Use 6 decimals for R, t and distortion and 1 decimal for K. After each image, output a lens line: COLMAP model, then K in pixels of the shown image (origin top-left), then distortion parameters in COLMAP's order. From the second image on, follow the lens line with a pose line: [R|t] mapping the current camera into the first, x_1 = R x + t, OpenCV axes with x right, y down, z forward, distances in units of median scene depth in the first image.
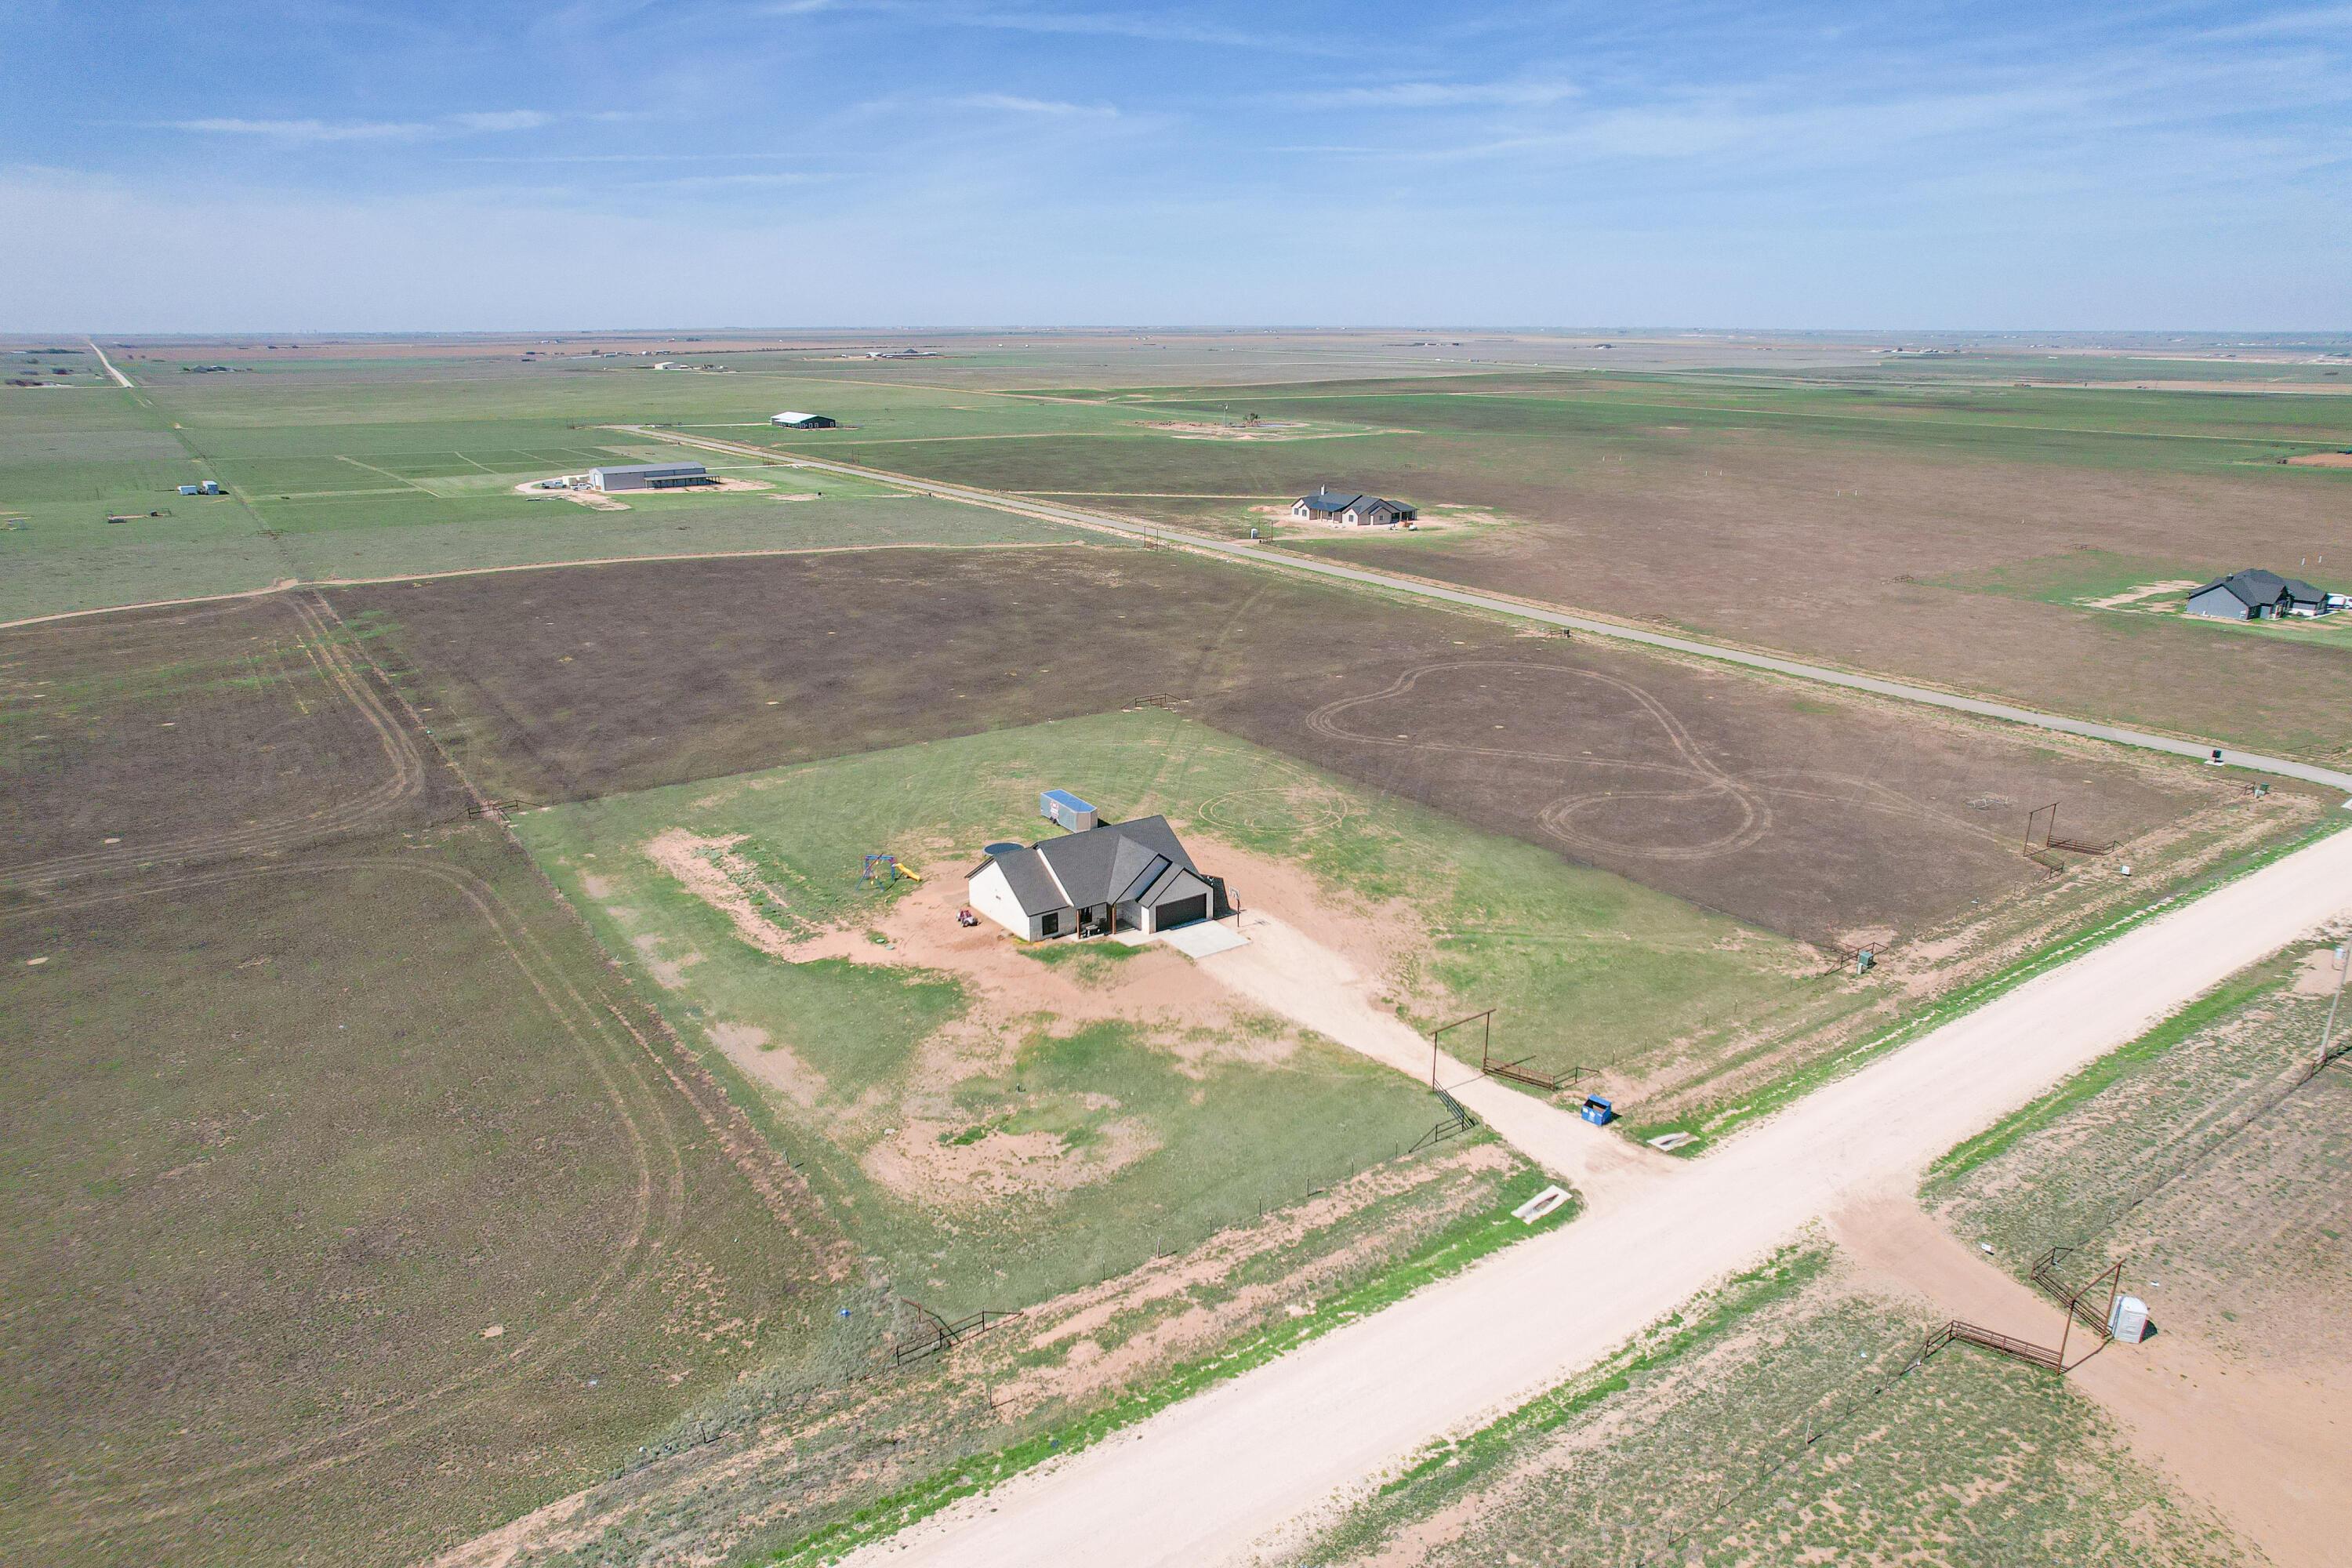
lens RADIAL K [[1492.8, 0, 1182.6], [0, 1492.8, 815.8], [0, 0, 1]] dist [-0.071044, 0.061205]
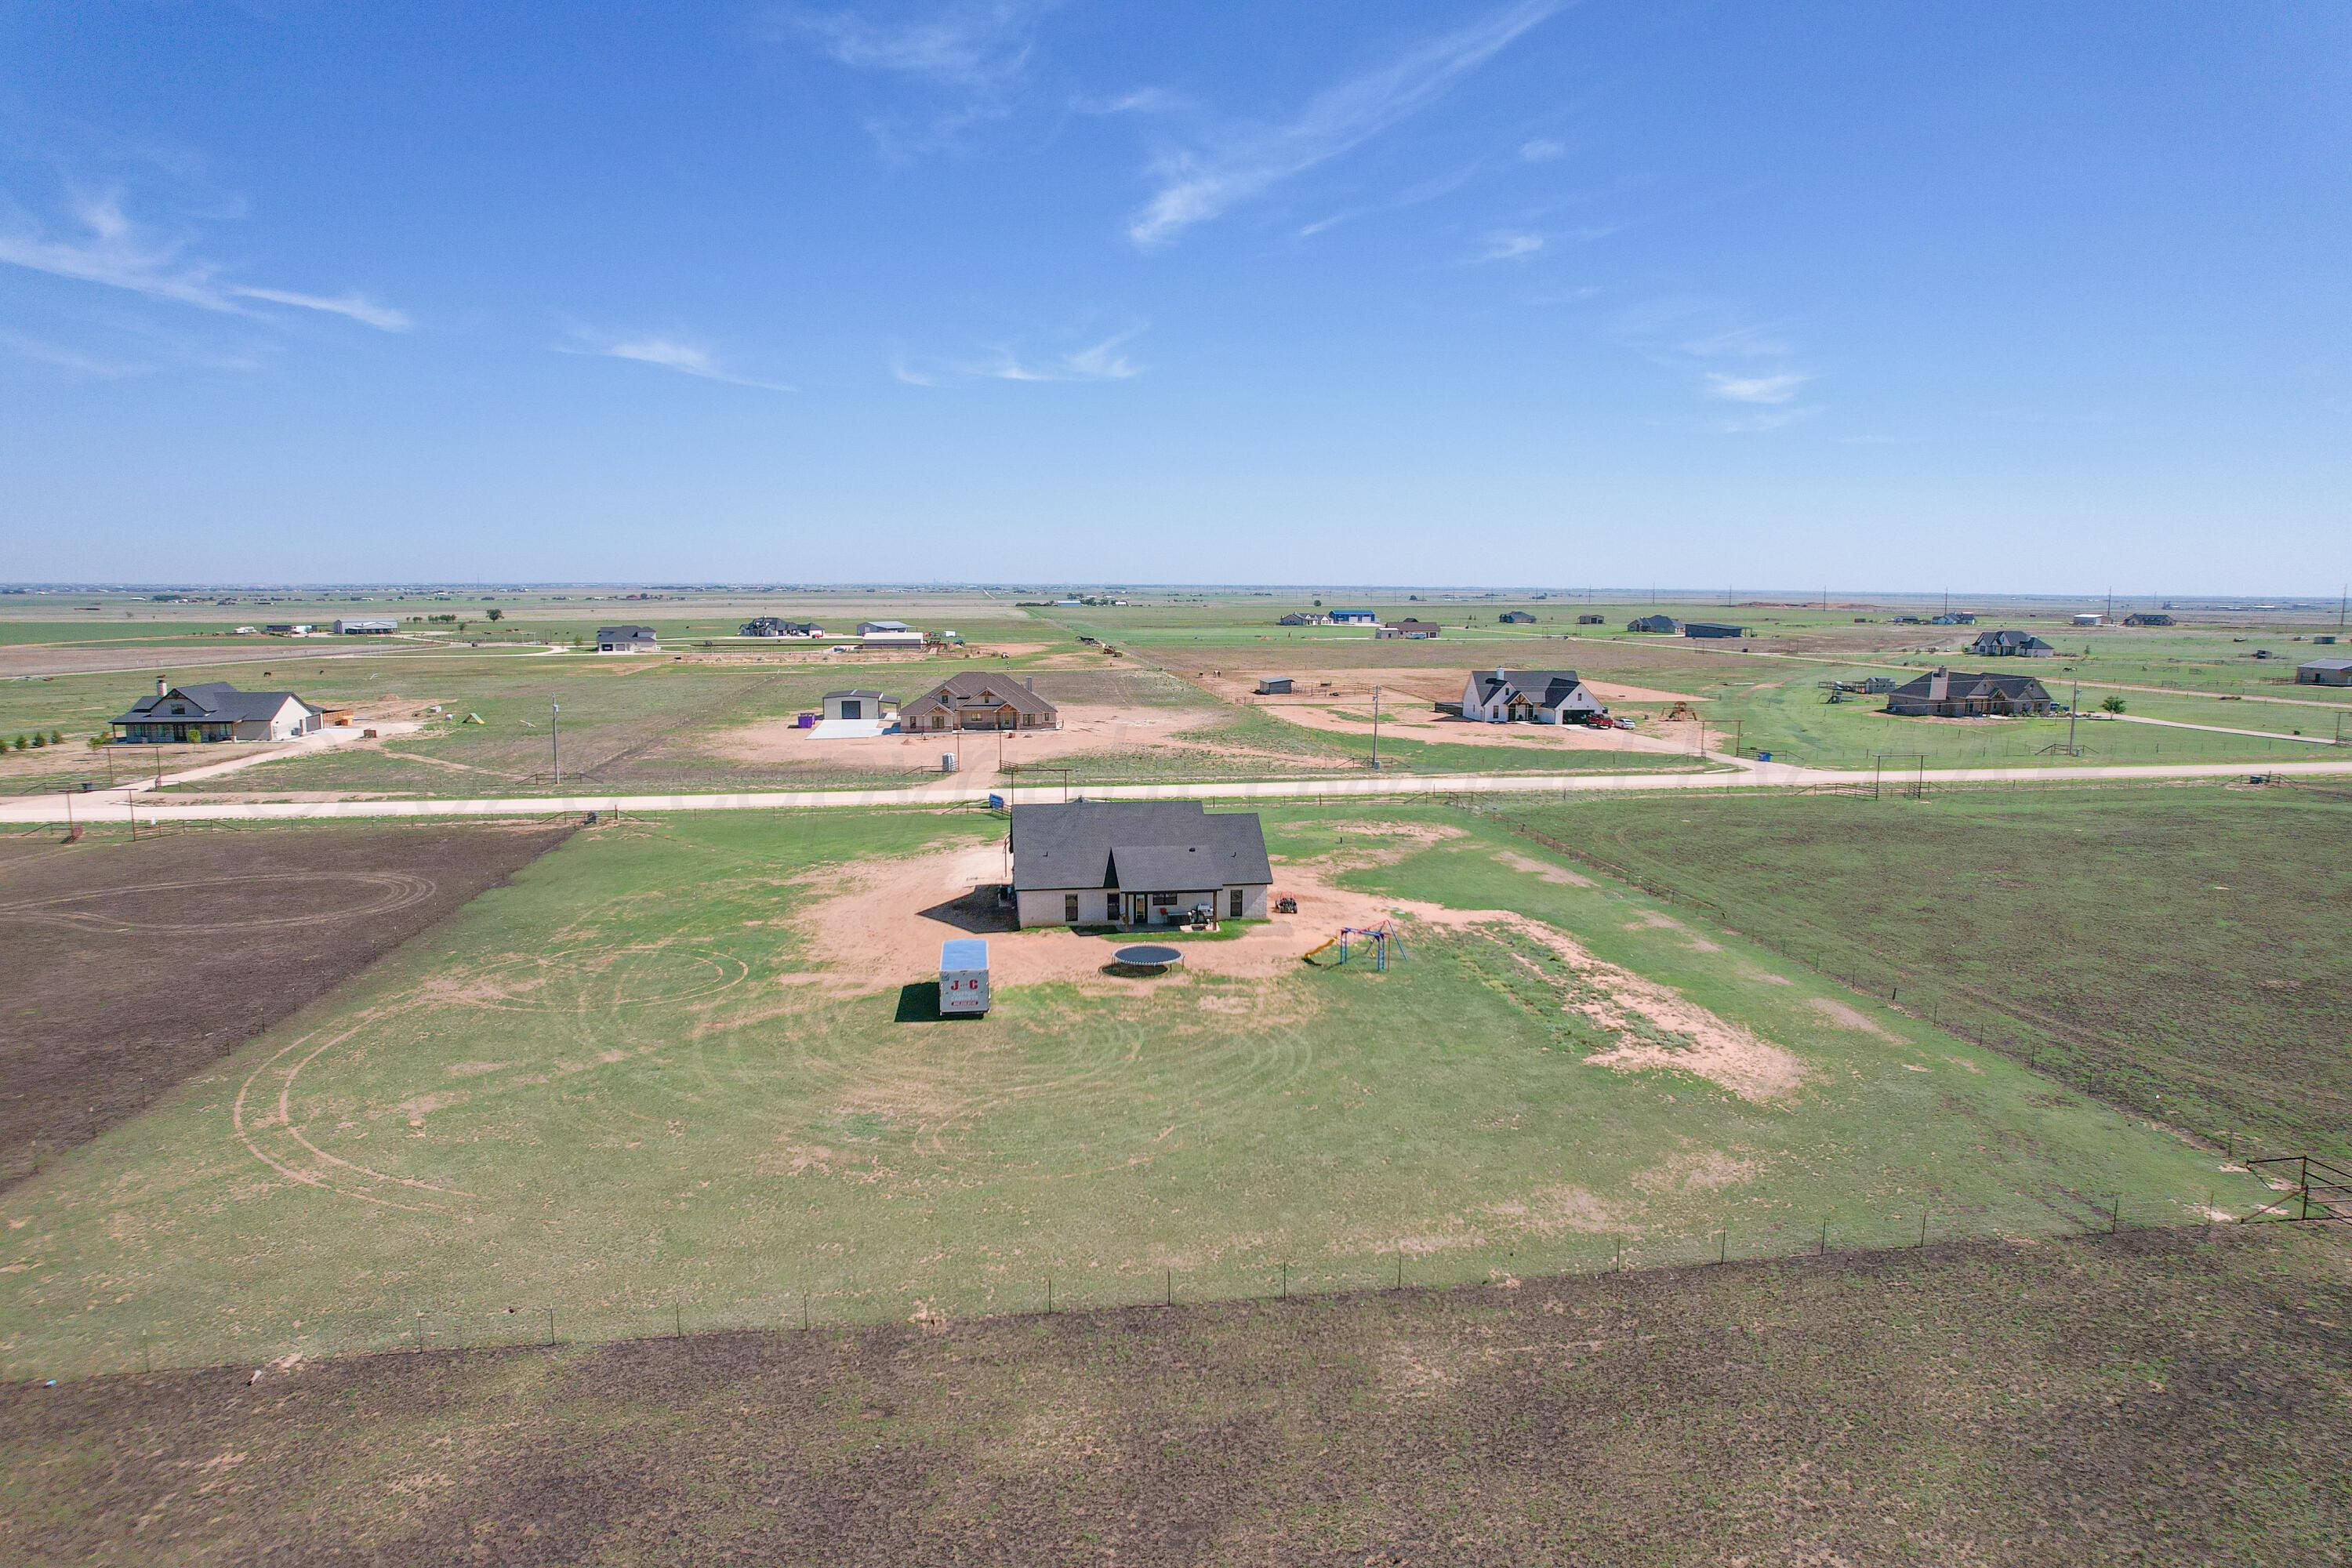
lens RADIAL K [[1492.8, 0, 1182.6], [0, 1492.8, 815.8], [0, 0, 1]] dist [-0.071044, 0.061205]
pose [[-0.885896, -0.077468, 0.457370, -0.403256], [0.142329, 0.893010, 0.426938, -0.282176], [-0.441510, 0.443320, -0.780088, 1.443224]]
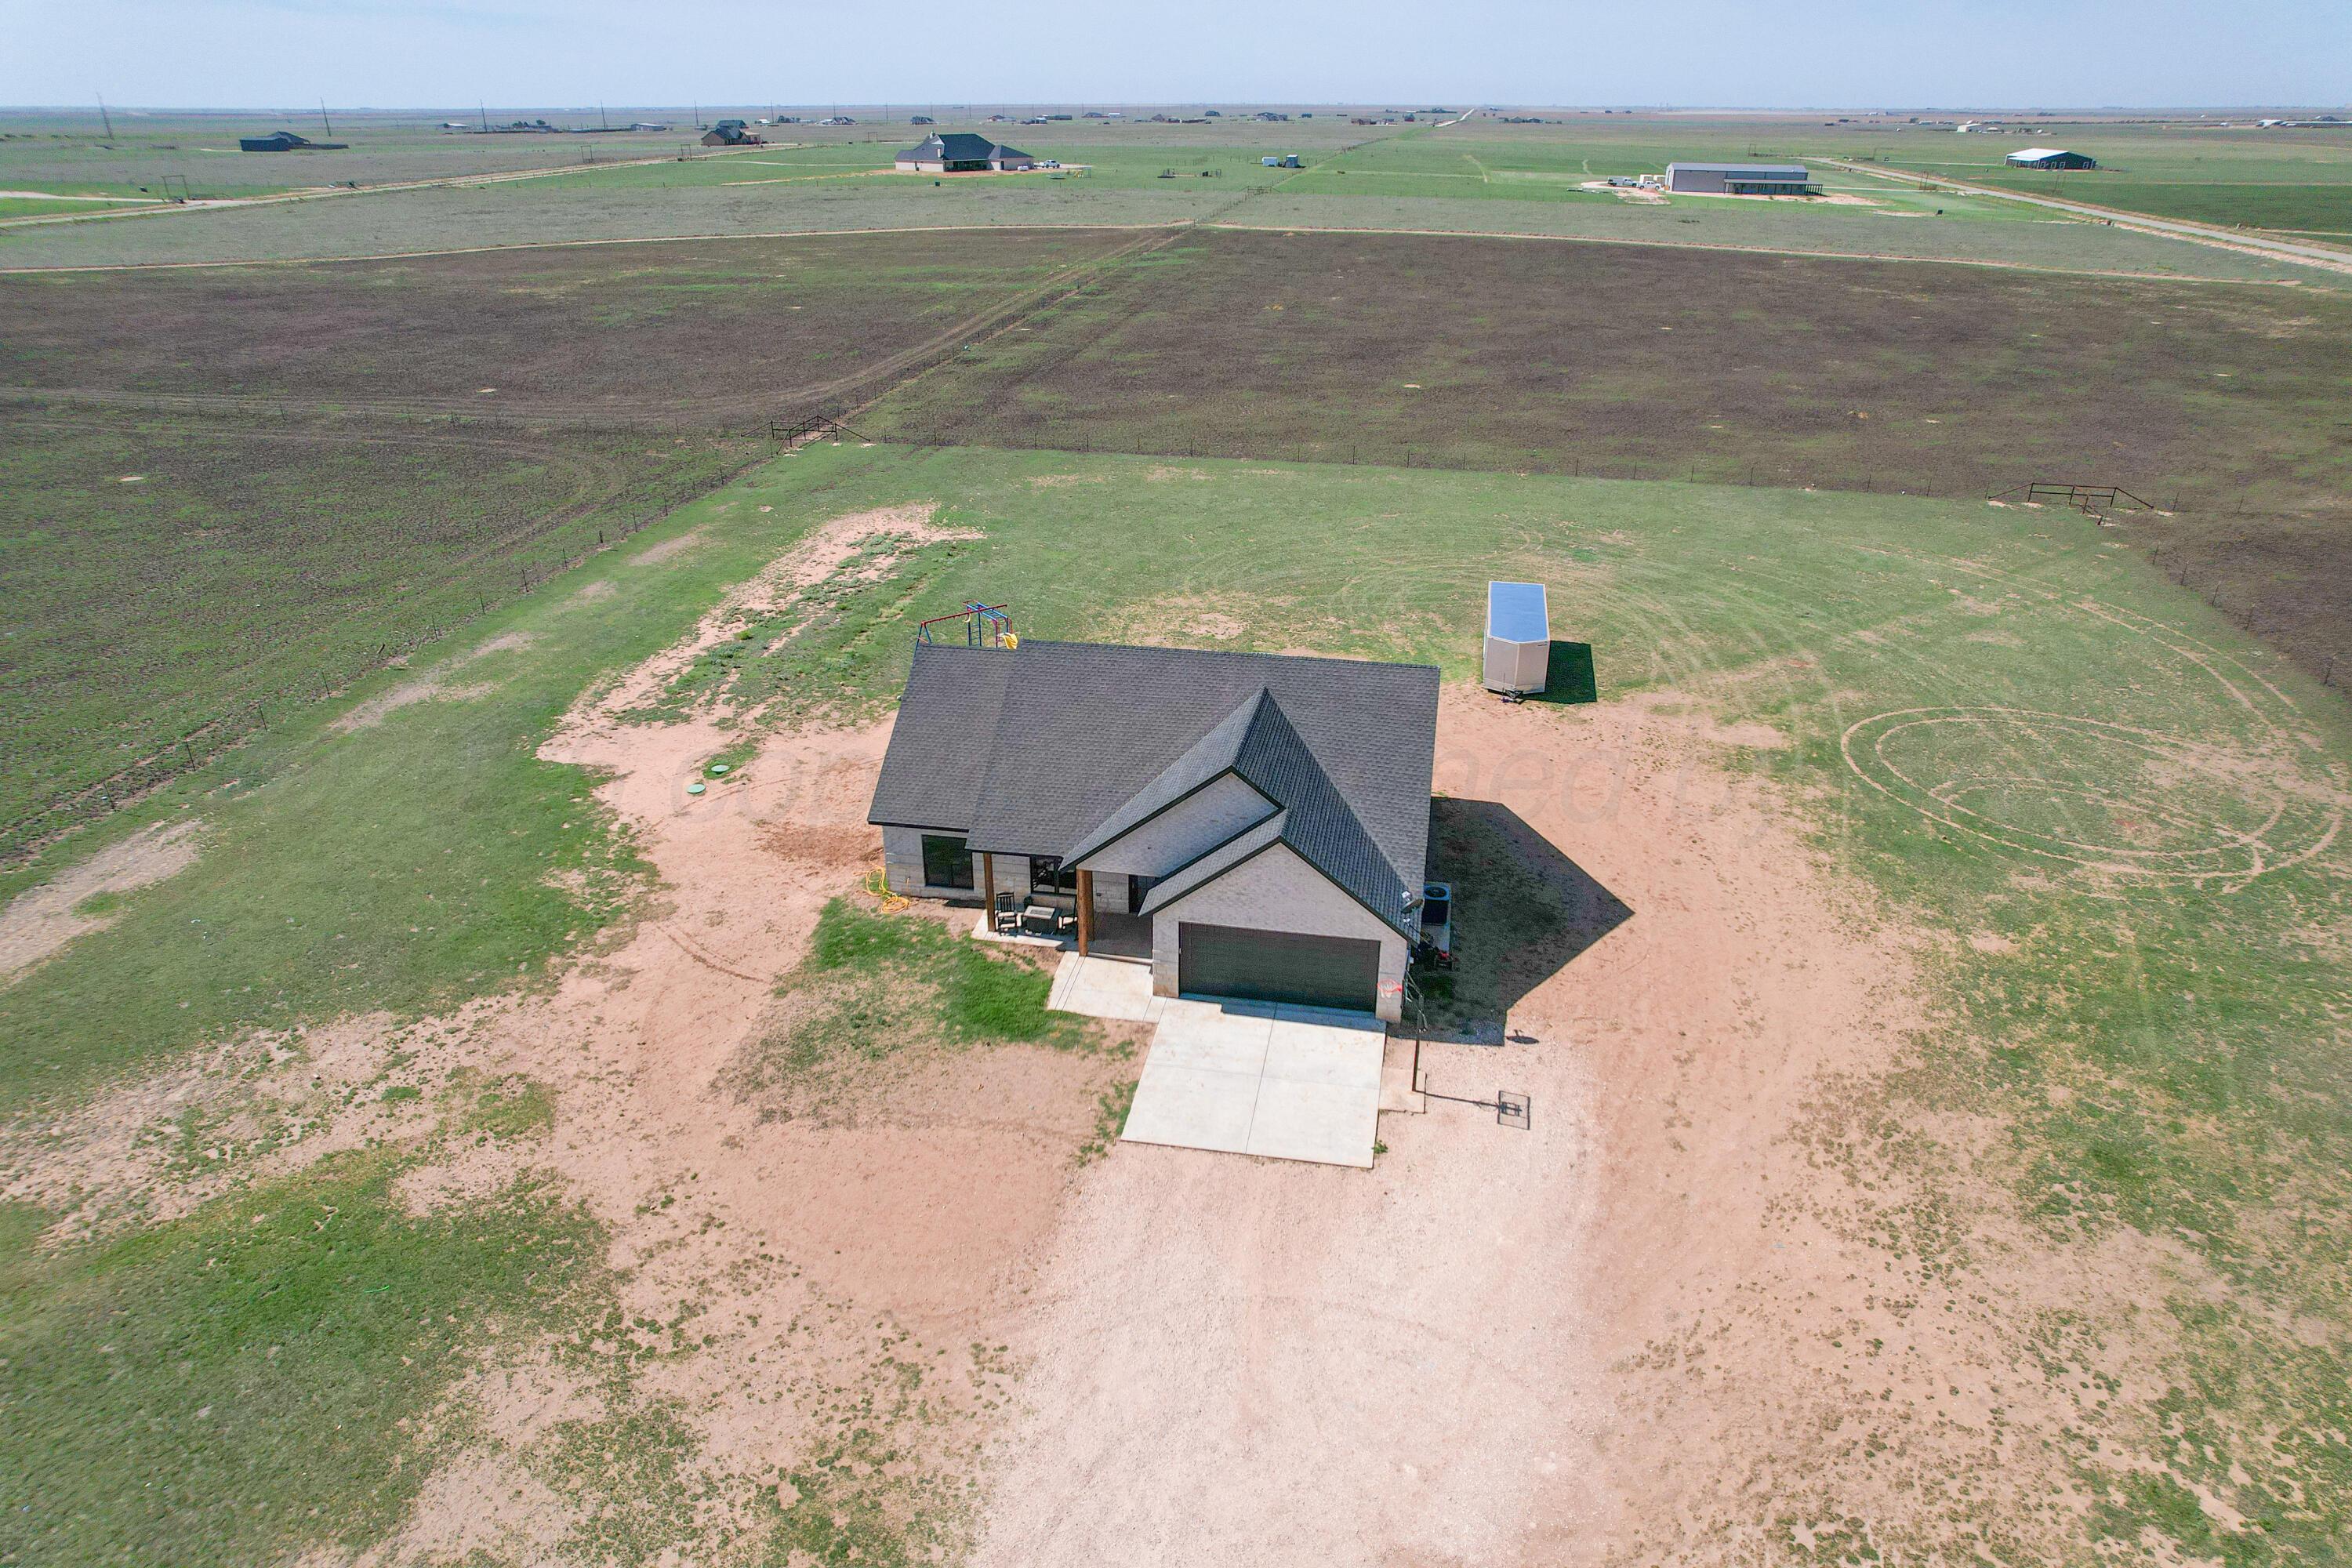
lens RADIAL K [[1492.8, 0, 1182.6], [0, 1492.8, 815.8], [0, 0, 1]] dist [-0.071044, 0.061205]
pose [[0.693641, 0.315810, -0.647400, 0.158169], [-0.228938, 0.948819, 0.217556, -0.026259], [0.682972, -0.002691, 0.730440, 0.672348]]
